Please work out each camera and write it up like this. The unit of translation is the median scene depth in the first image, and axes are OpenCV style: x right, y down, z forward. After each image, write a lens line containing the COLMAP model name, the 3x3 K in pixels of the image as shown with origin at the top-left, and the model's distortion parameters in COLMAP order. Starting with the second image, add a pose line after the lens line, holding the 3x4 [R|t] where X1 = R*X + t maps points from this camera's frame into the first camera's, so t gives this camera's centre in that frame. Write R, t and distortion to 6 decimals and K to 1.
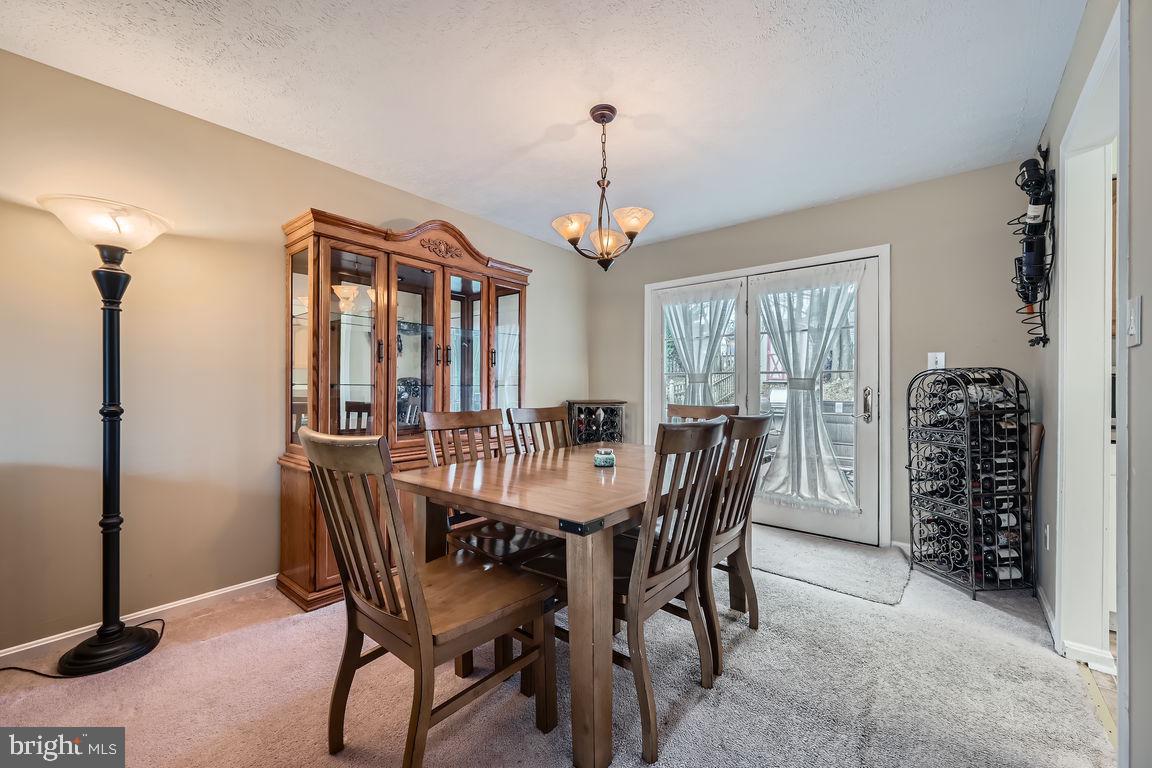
lens RADIAL K [[459.2, 0, 573.9], [0, 459.2, 387.1], [0, 0, 1]] dist [-0.001588, -0.000060]
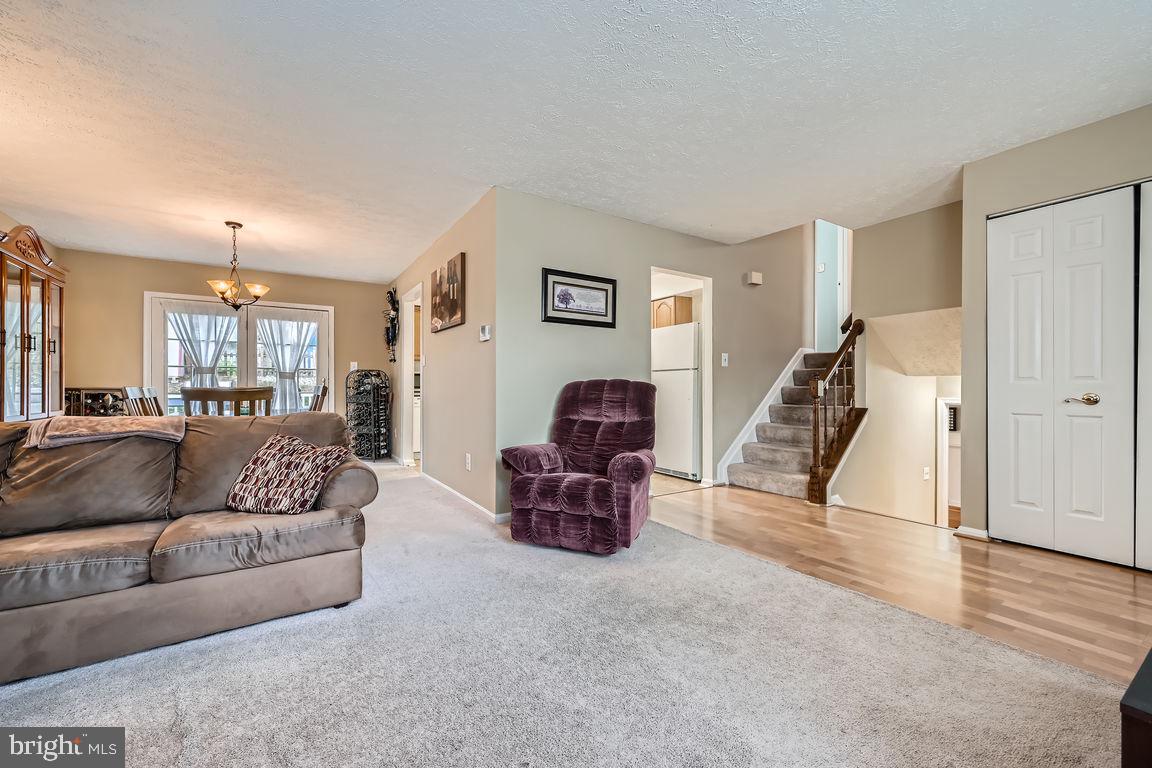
lens RADIAL K [[459.2, 0, 573.9], [0, 459.2, 387.1], [0, 0, 1]] dist [-0.001588, -0.000060]
pose [[0.302496, -0.002386, 0.953148, -1.040387], [-0.000485, 0.999996, 0.002657, 0.039278], [-0.953151, -0.001266, 0.302494, -0.696034]]
